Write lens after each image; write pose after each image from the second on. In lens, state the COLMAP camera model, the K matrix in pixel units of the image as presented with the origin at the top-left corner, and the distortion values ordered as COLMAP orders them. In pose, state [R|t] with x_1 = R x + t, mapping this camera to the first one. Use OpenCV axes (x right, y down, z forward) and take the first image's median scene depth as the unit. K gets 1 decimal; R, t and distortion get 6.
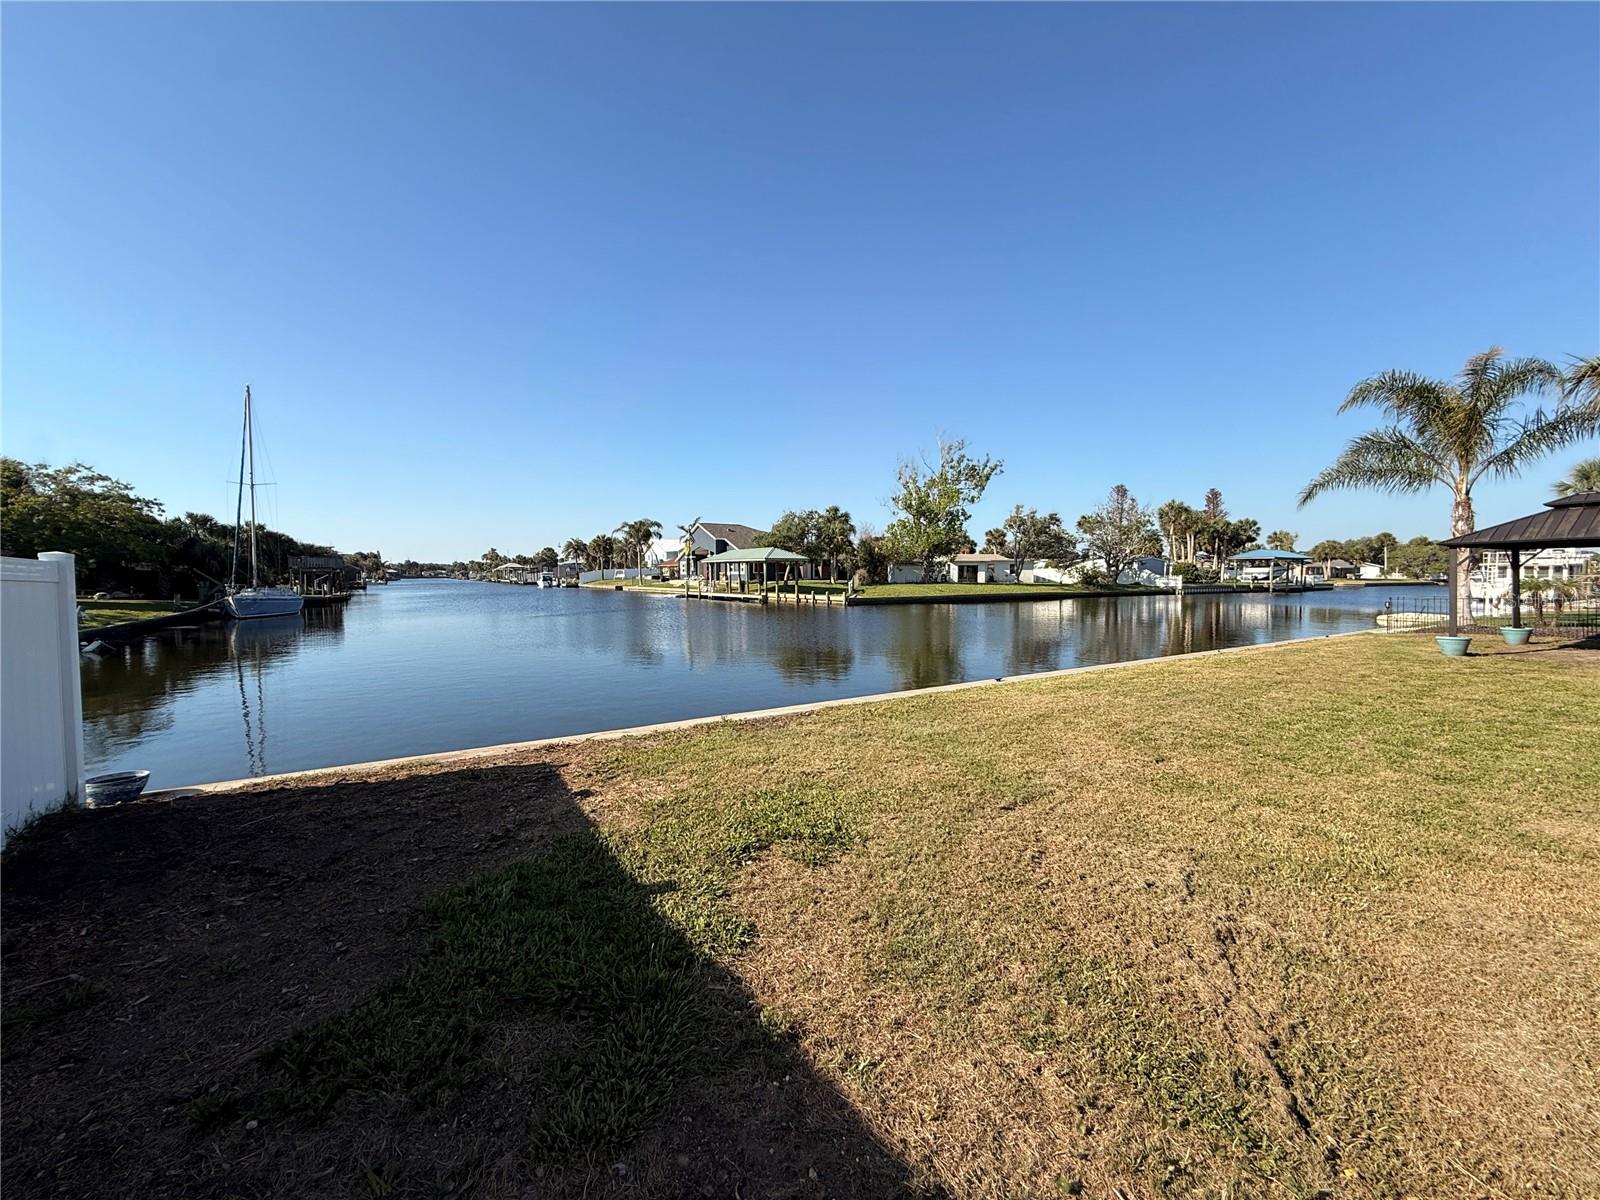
lens RADIAL K [[633.3, 0, 800.0], [0, 633.3, 600.0], [0, 0, 1]] dist [-0.000786, -0.000275]
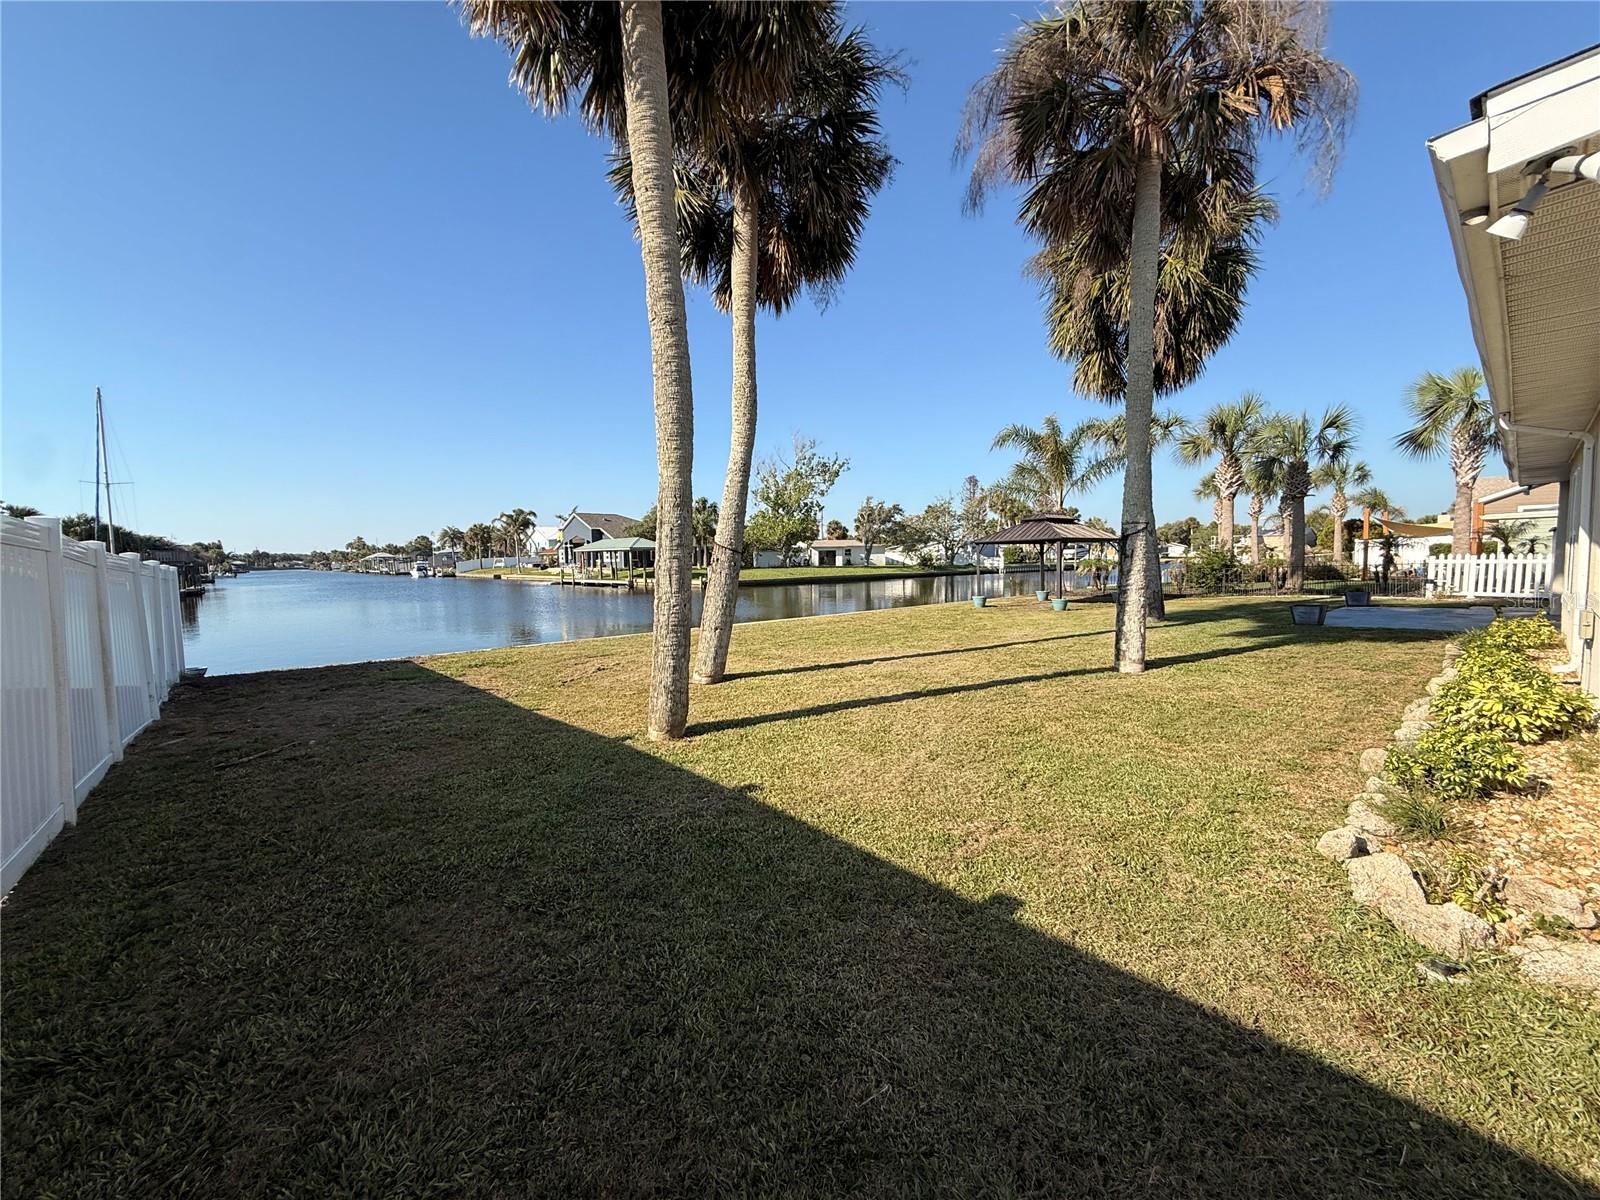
lens RADIAL K [[633.3, 0, 800.0], [0, 633.3, 600.0], [0, 0, 1]] dist [-0.000786, -0.000275]
pose [[0.987594, -0.024420, 0.155116, 0.045243], [0.020546, 0.999437, 0.026528, 0.002039], [-0.155677, -0.023012, 0.987540, -0.104988]]
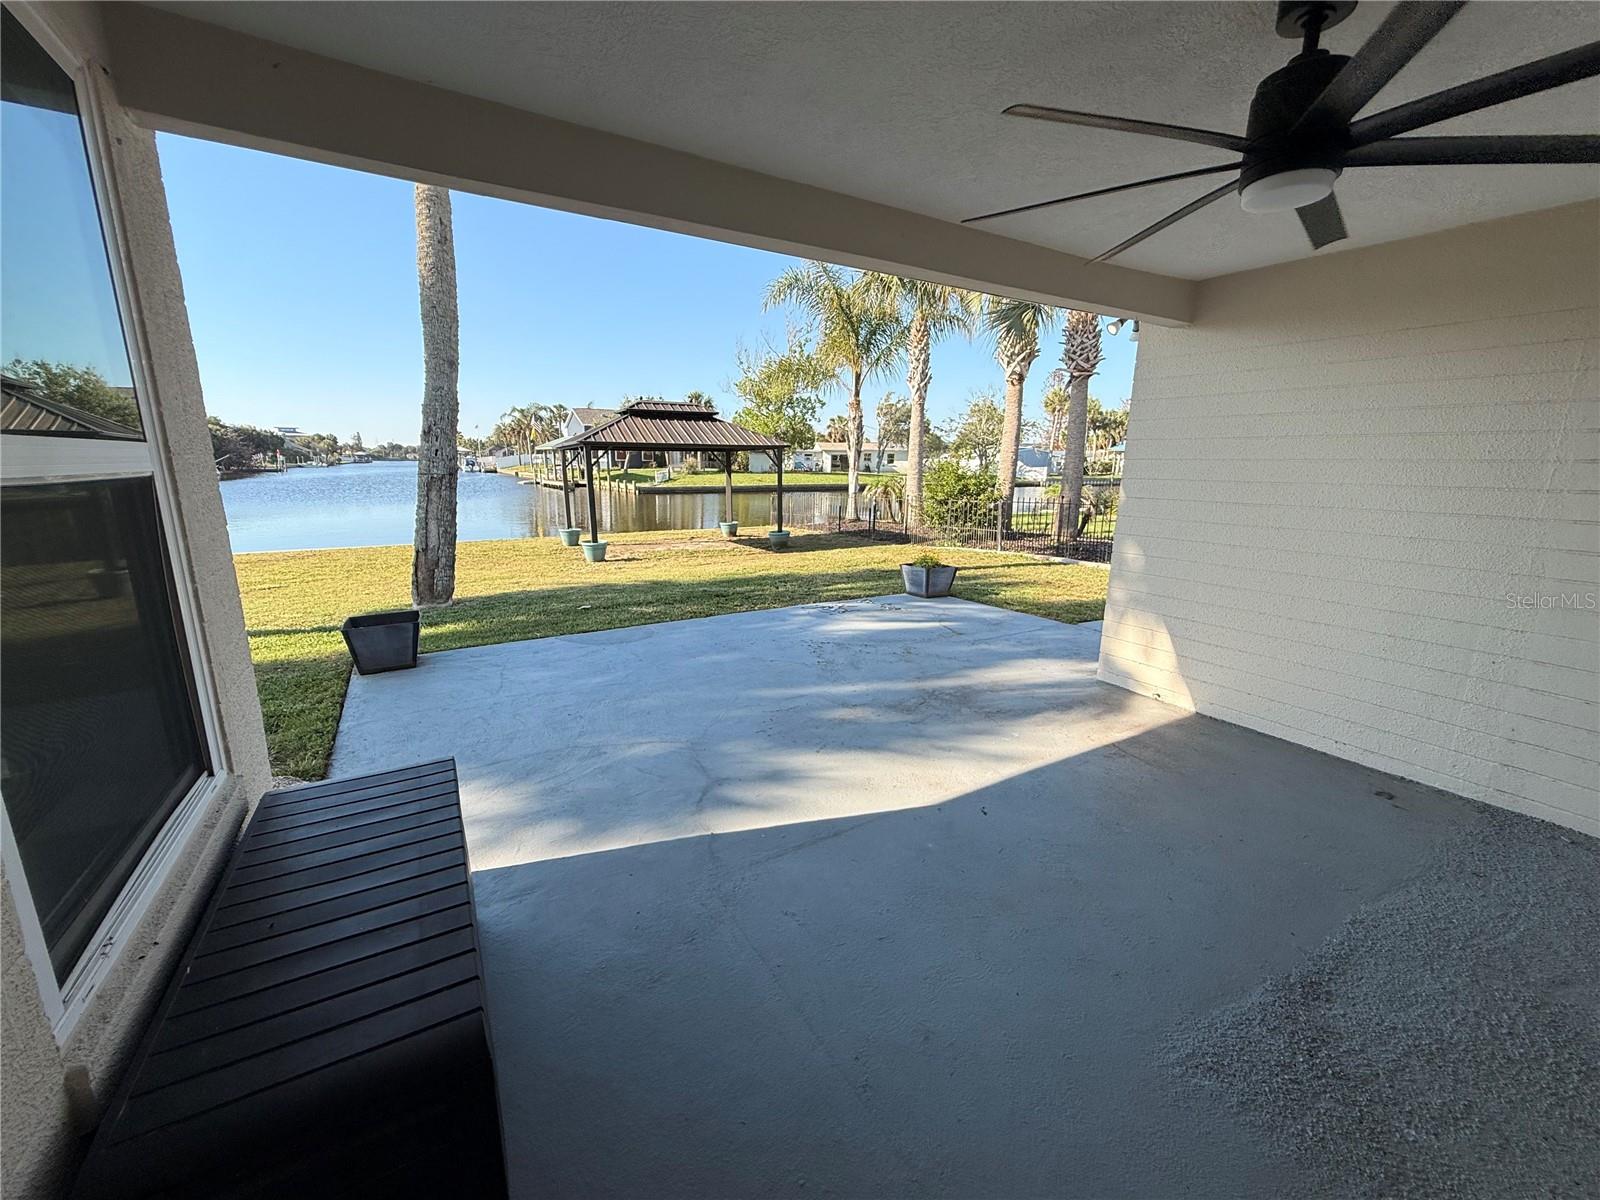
lens RADIAL K [[633.3, 0, 800.0], [0, 633.3, 600.0], [0, 0, 1]] dist [-0.000786, -0.000275]
pose [[0.999531, 0.017569, -0.025100, 0.245049], [-0.012919, 0.984543, 0.174665, -0.003730], [0.027781, -0.174259, 0.984308, -0.024181]]
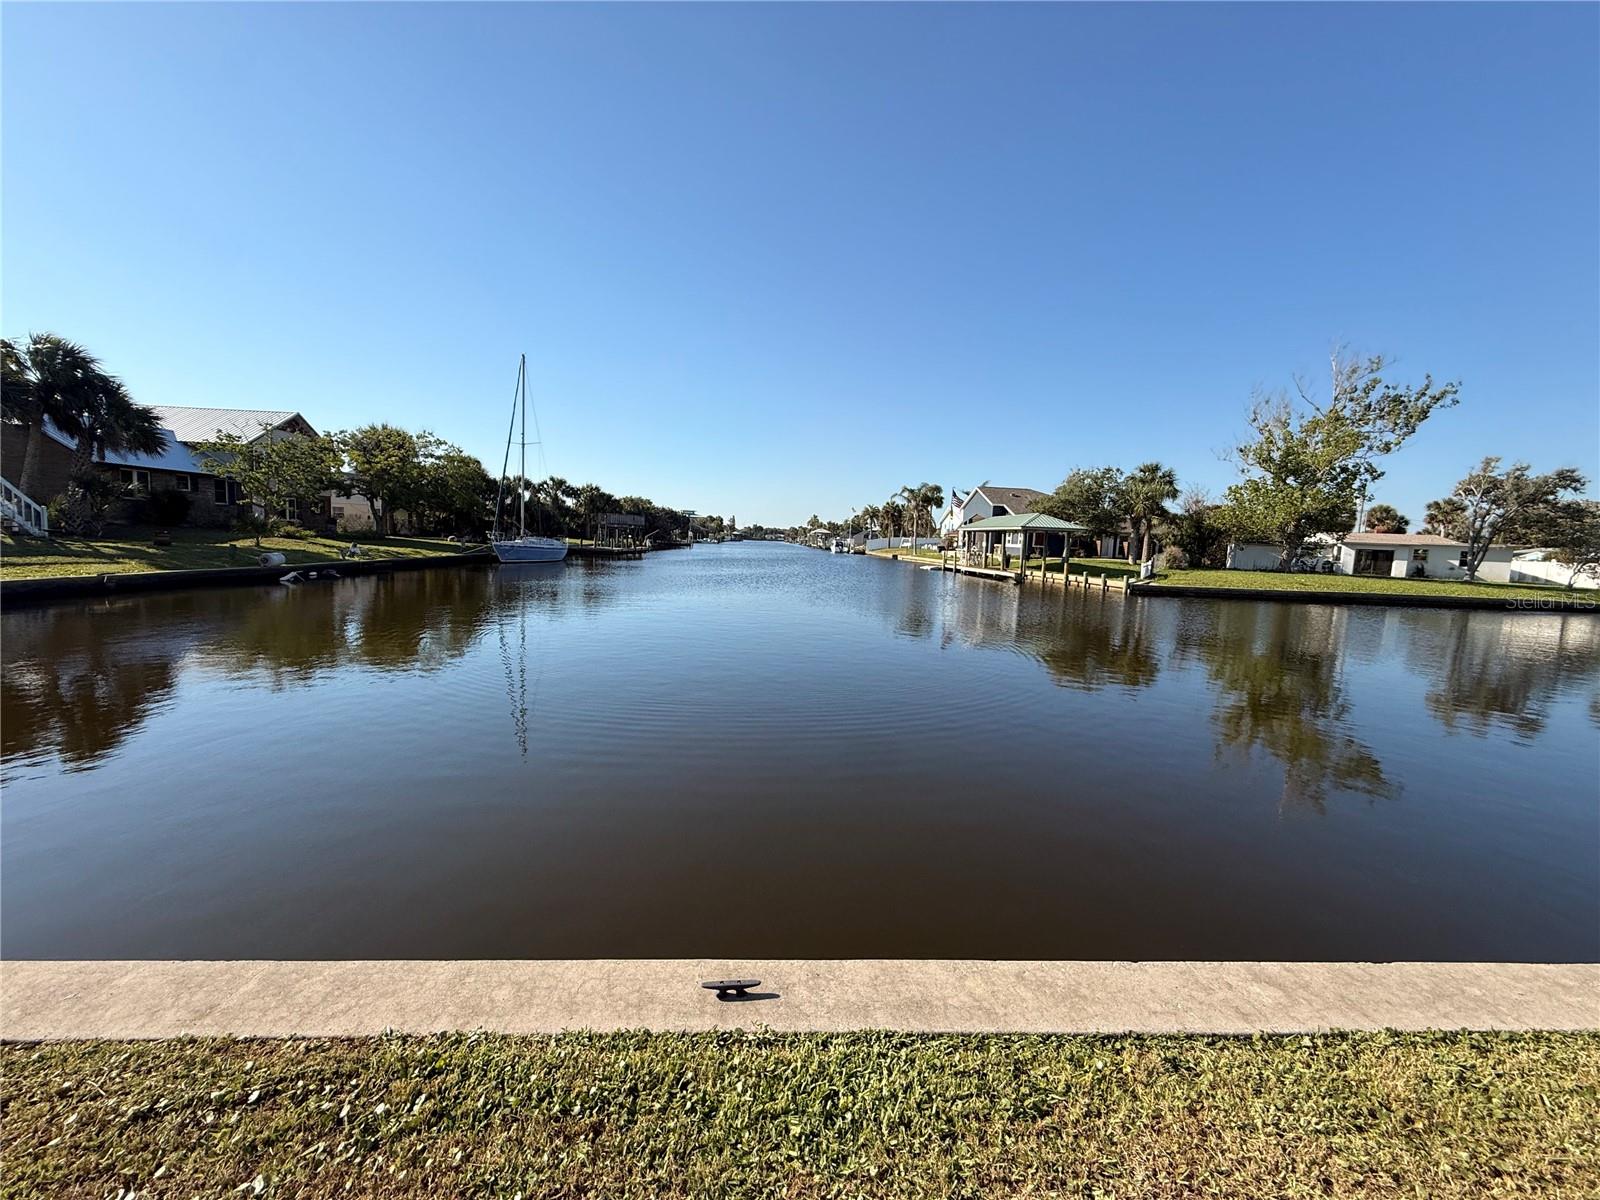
lens RADIAL K [[633.3, 0, 800.0], [0, 633.3, 600.0], [0, 0, 1]] dist [-0.000786, -0.000275]
pose [[0.874445, 0.085596, -0.477514, 0.060543], [-0.064569, 0.996089, 0.060311, -0.002912], [0.480809, -0.021906, 0.876552, 0.122287]]
